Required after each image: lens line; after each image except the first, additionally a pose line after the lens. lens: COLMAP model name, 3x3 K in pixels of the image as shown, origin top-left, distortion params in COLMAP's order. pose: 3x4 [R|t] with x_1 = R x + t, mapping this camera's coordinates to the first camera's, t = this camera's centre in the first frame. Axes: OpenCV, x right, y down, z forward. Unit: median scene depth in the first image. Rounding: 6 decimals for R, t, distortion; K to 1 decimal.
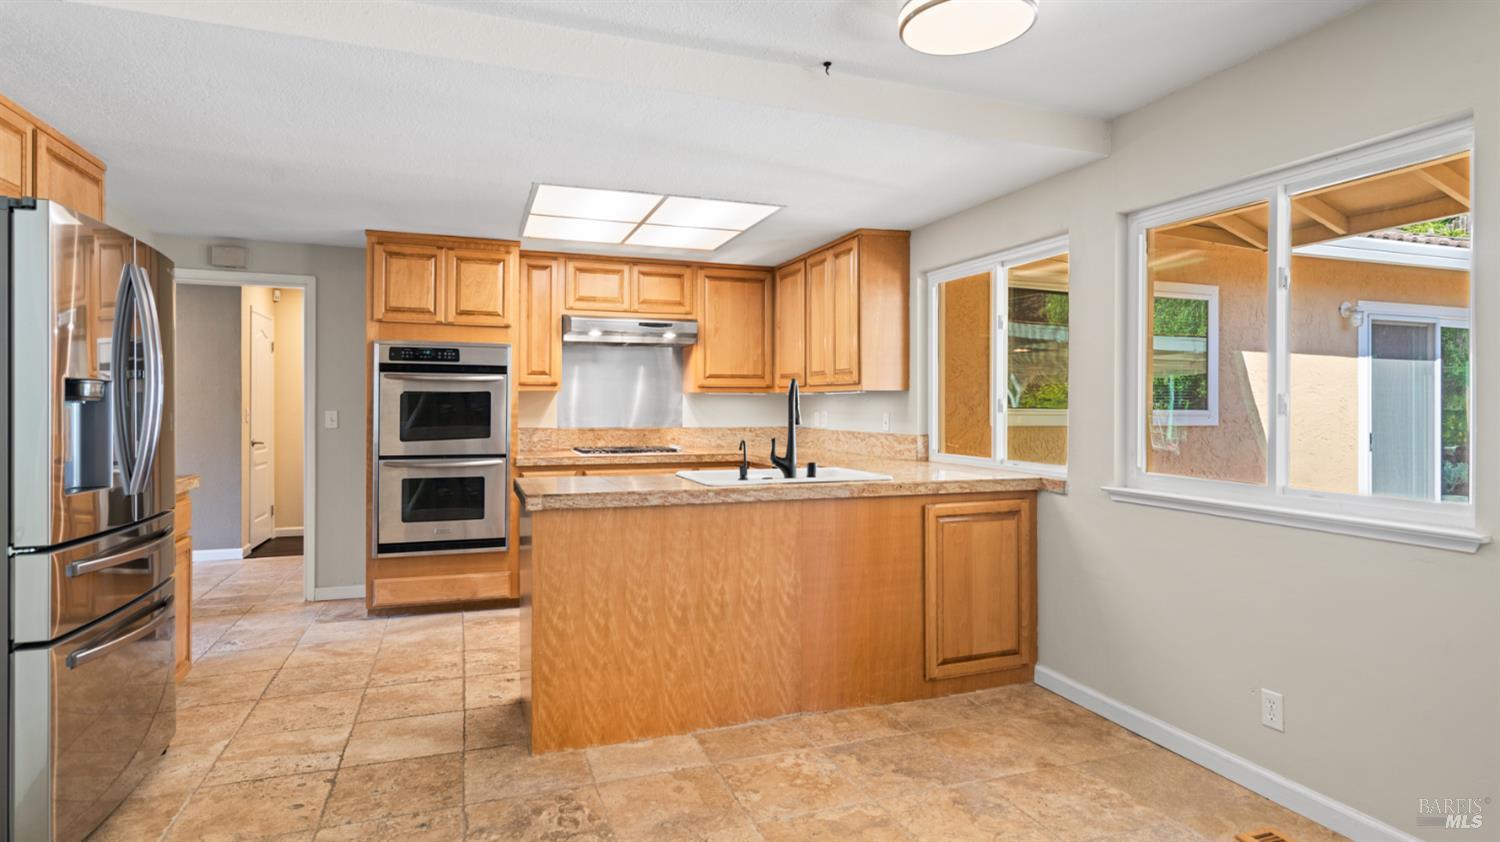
lens RADIAL K [[779.3, 0, 751.1], [0, 779.3, 421.7], [0, 0, 1]] dist [-0.000909, -0.000078]
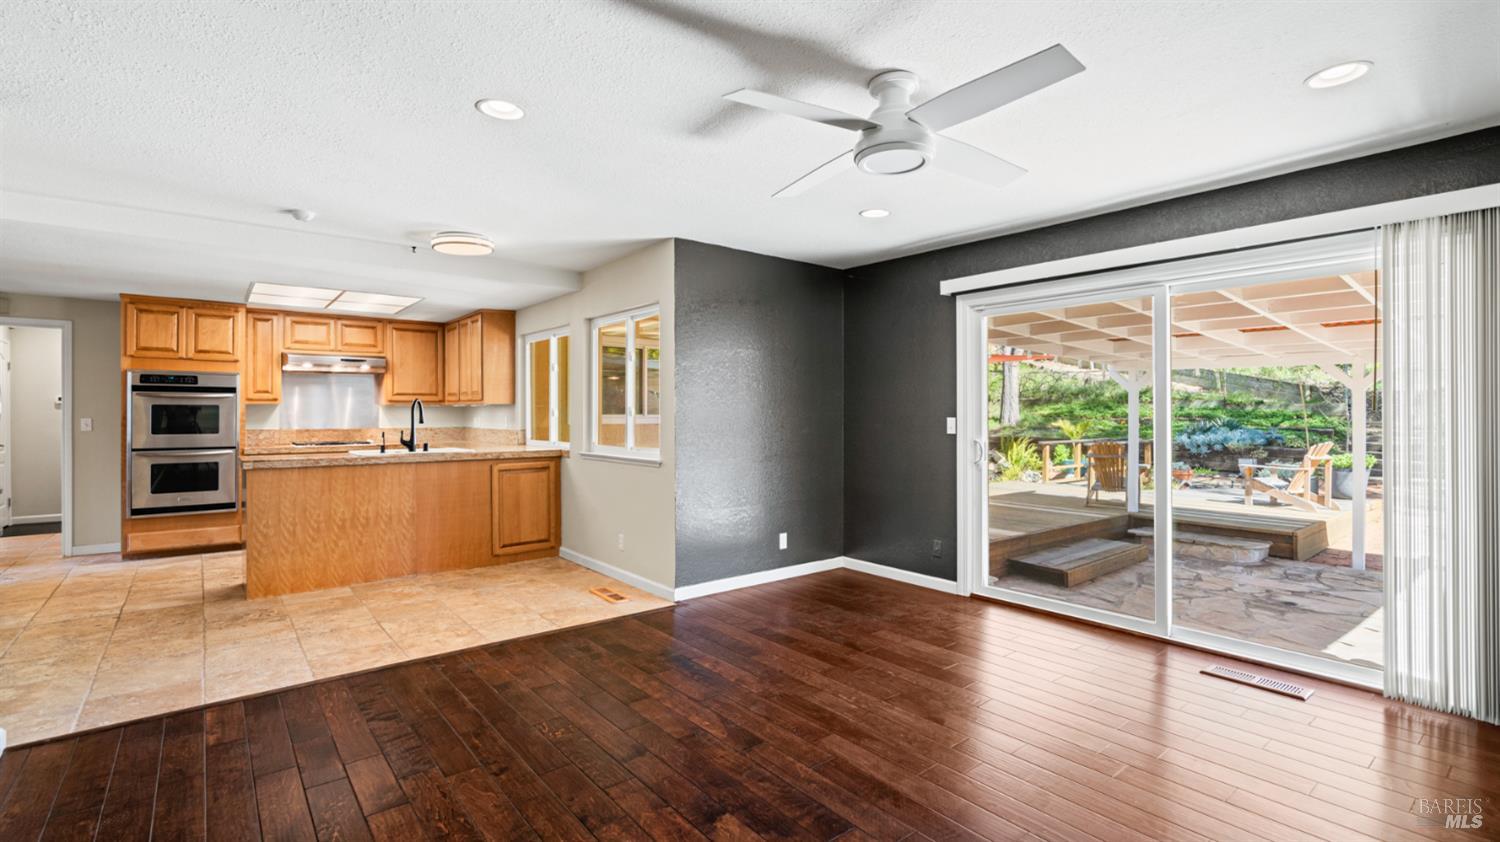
lens RADIAL K [[678.0, 0, 750.0], [0, 678.0, 421.0], [0, 0, 1]] dist [-0.001595, 0.000146]
pose [[0.946230, -0.007815, 0.323401, 0.211755], [0.010827, 0.999913, -0.007516, 0.014029], [-0.323314, 0.010614, 0.946232, -0.583940]]
